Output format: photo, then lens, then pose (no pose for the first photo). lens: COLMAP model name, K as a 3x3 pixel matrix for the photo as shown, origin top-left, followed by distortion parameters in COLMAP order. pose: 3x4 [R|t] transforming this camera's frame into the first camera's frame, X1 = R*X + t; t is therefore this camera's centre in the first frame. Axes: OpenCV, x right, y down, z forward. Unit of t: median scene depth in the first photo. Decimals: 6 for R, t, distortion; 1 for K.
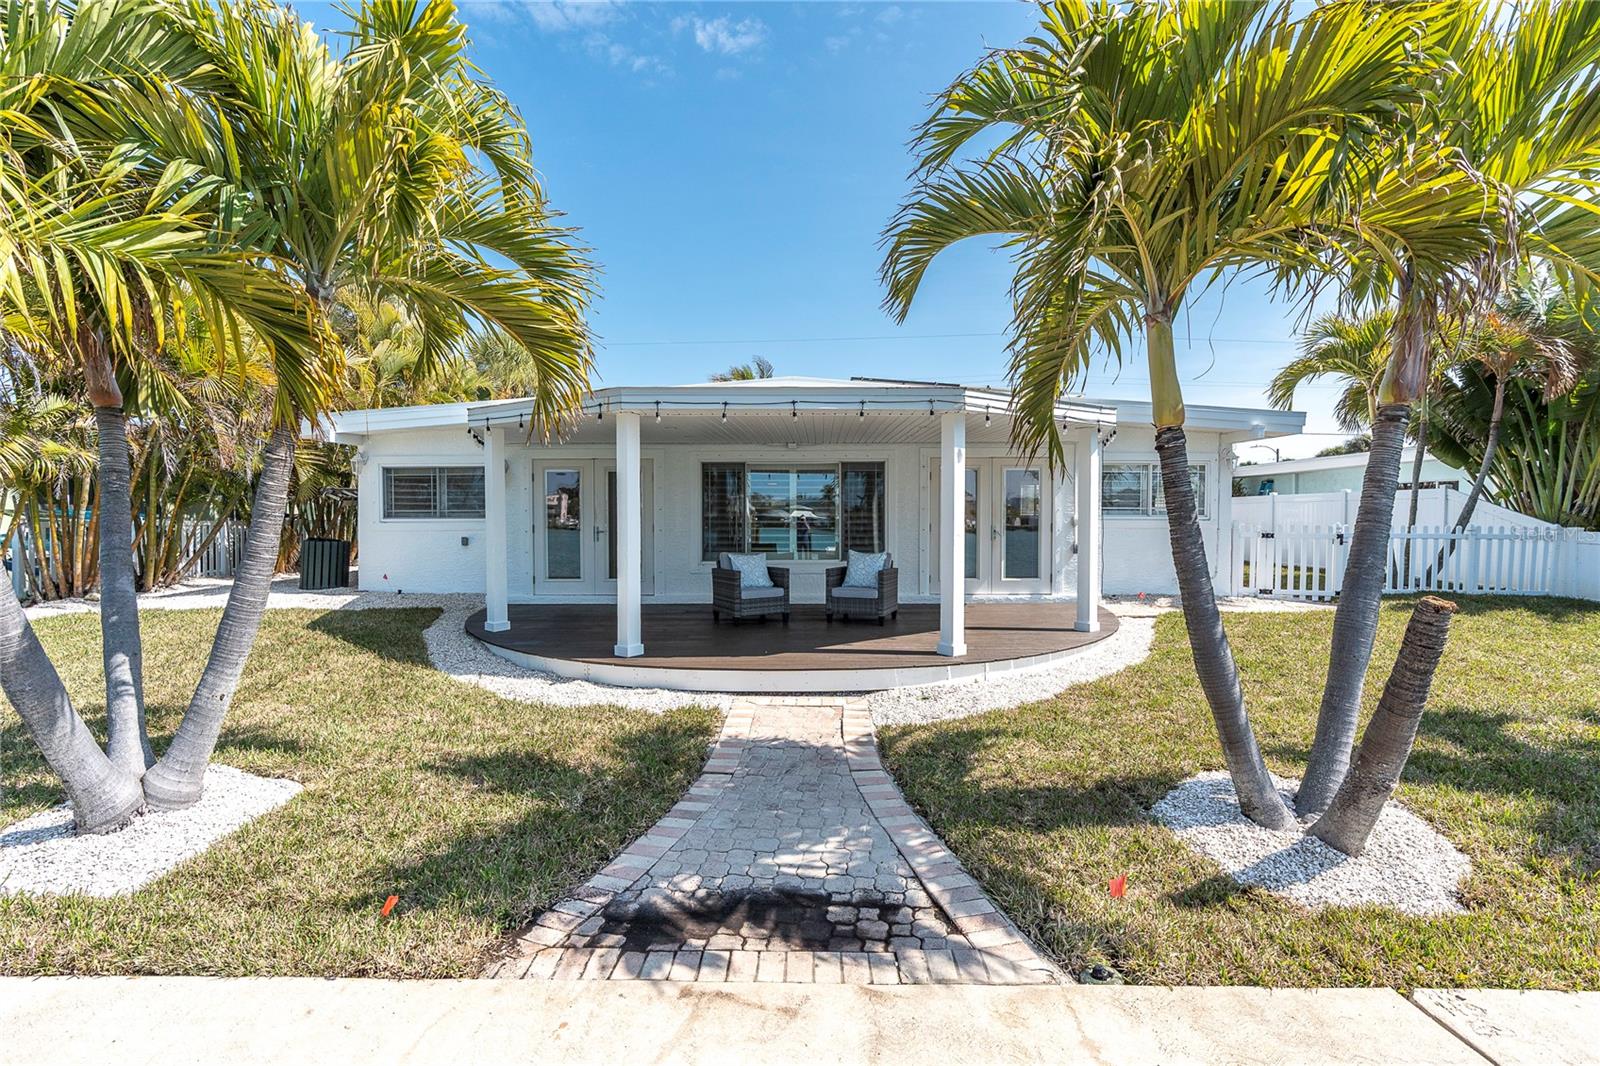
lens RADIAL K [[749.1, 0, 802.8], [0, 749.1, 535.8], [0, 0, 1]] dist [0.000770, -0.000558]
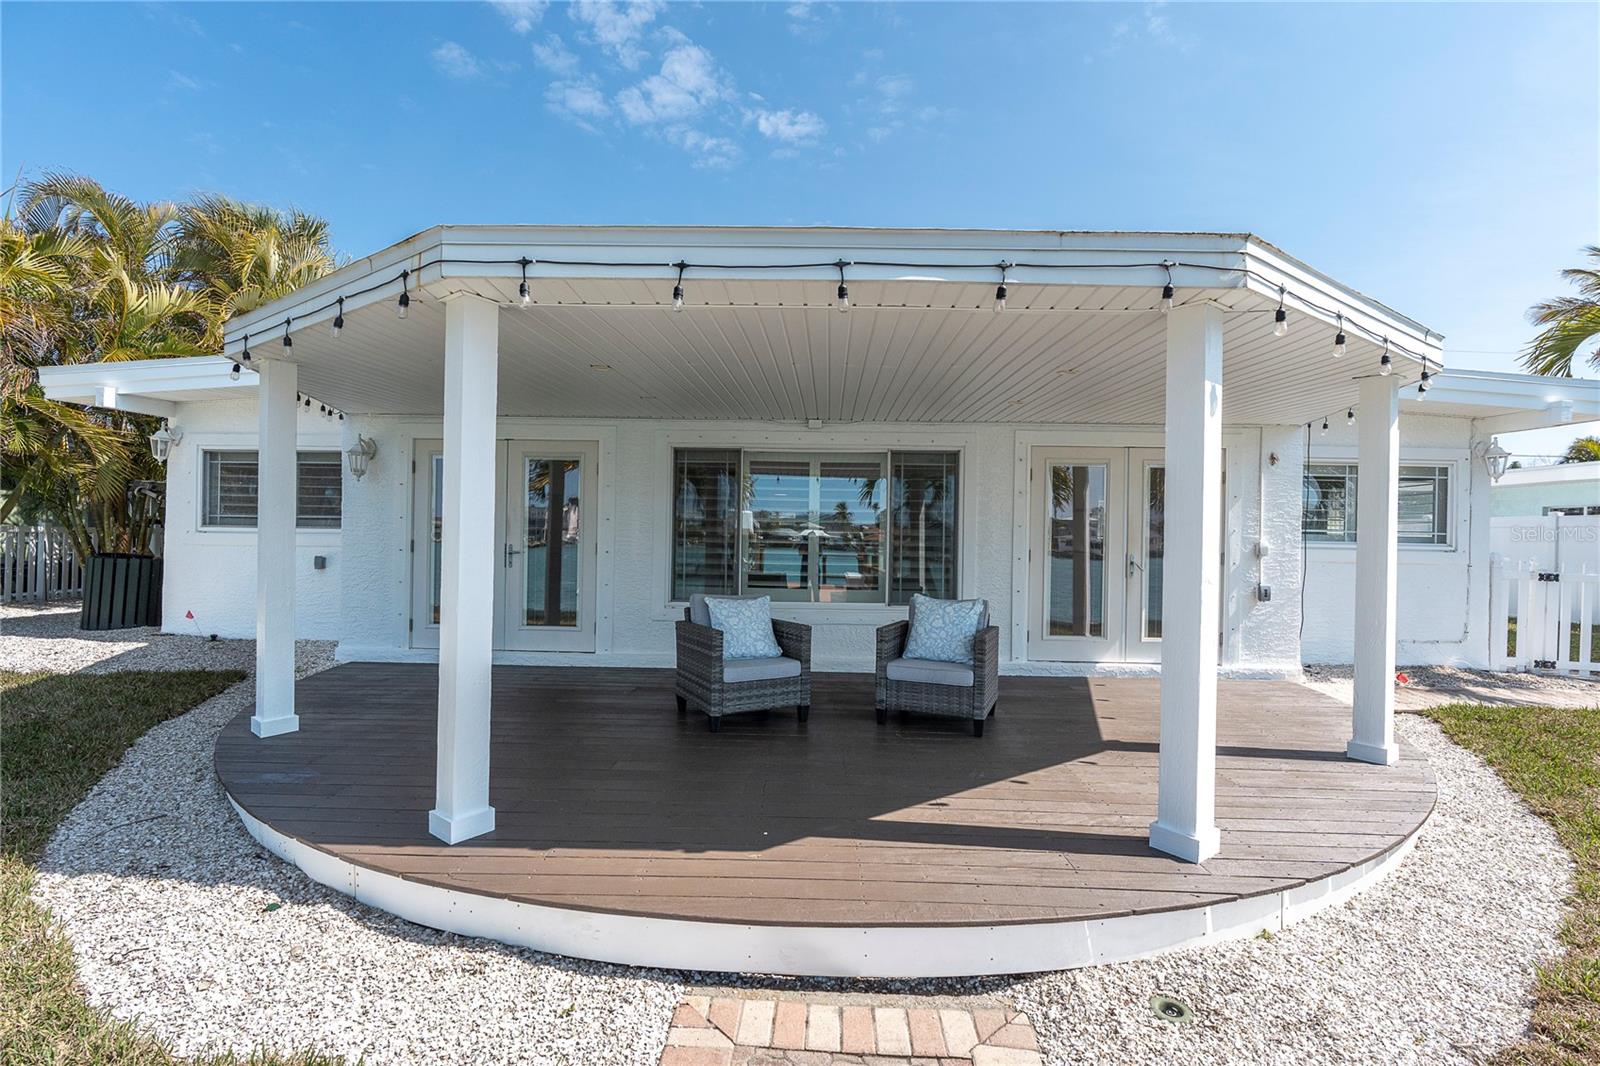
lens RADIAL K [[749.1, 0, 795.4], [0, 749.1, 528.9], [0, 0, 1]] dist [0.000770, -0.000558]
pose [[0.999642, 0.018110, -0.019697, -0.016749], [-0.018793, 0.999209, -0.035057, -0.007630], [0.019047, 0.035414, 0.999191, 0.361828]]
